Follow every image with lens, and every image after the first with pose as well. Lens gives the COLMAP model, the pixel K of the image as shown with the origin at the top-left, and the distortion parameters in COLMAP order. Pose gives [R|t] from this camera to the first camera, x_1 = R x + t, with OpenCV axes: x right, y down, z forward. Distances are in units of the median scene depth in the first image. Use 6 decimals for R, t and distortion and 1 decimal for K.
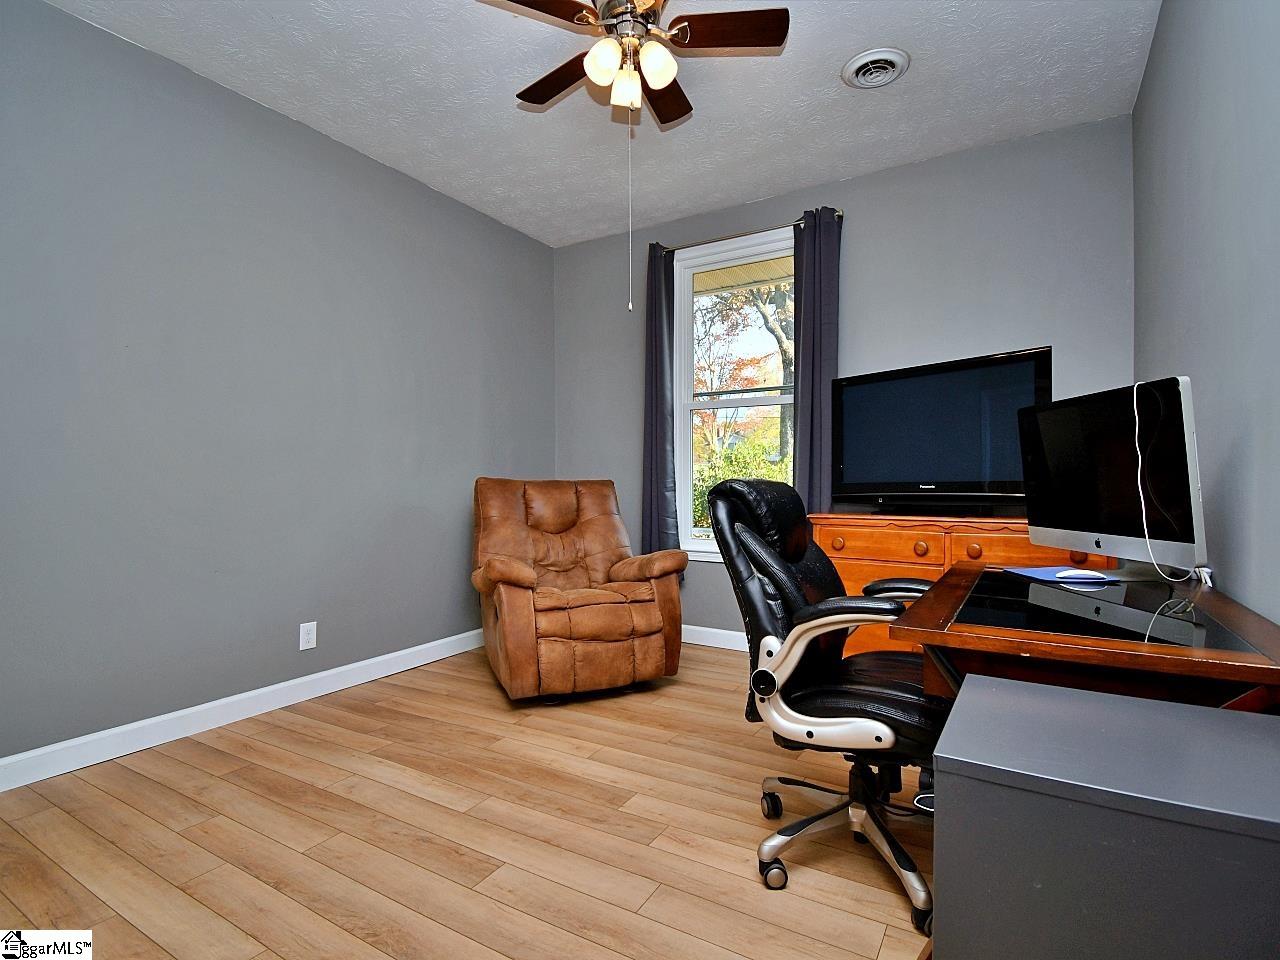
lens RADIAL K [[634.3, 0, 646.0], [0, 634.3, 481.1], [0, 0, 1]] dist [0.014181, -0.022297]
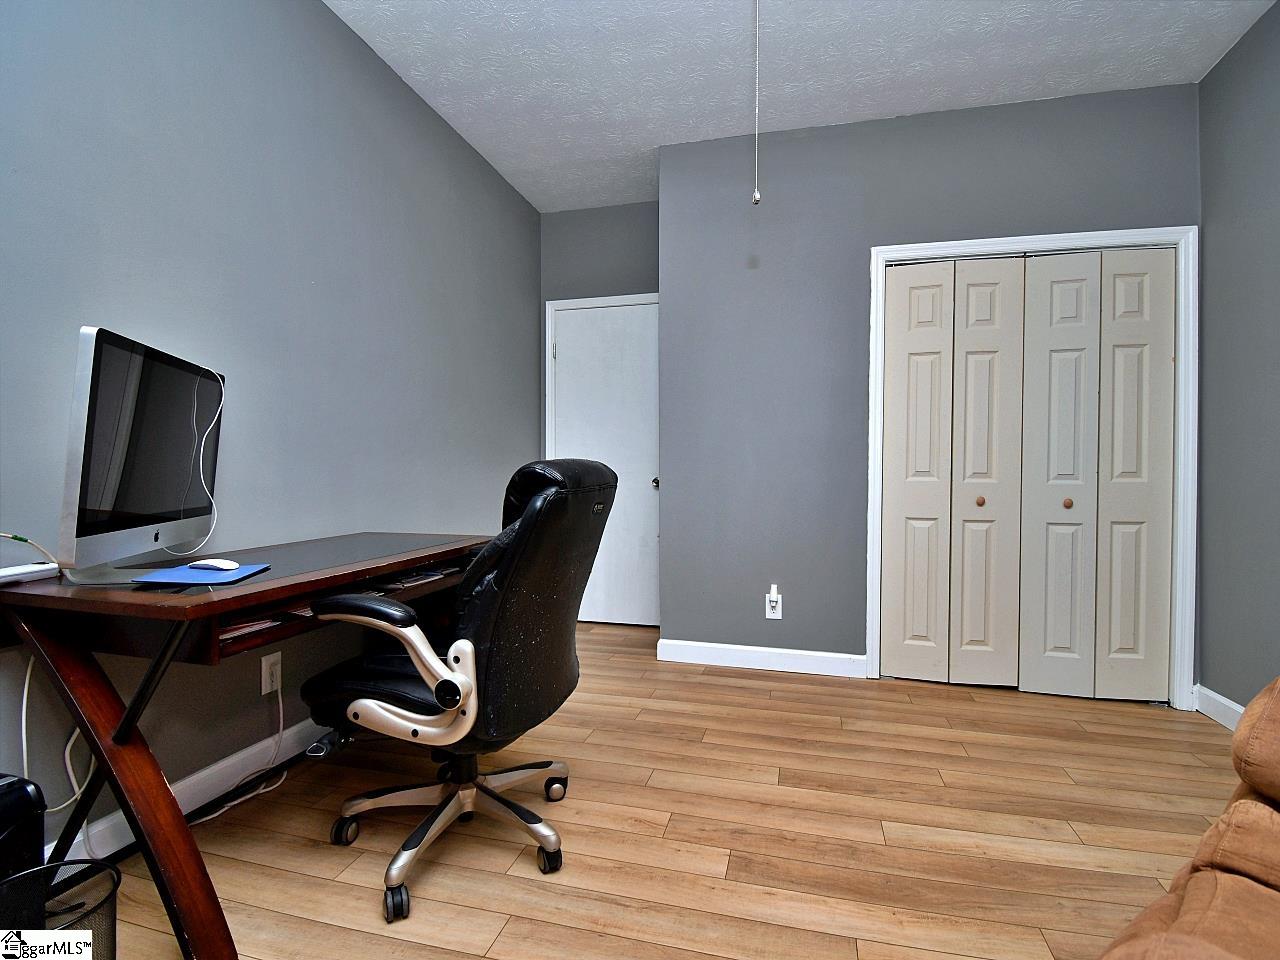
lens RADIAL K [[634.3, 0, 642.7], [0, 634.3, 478.5], [0, 0, 1]] dist [0.014181, -0.022297]
pose [[-0.962635, 0.001882, -0.270795, 0.304262], [-0.000807, 0.999951, 0.009817, 0.012288], [0.270800, 0.009669, -0.962587, 1.825811]]
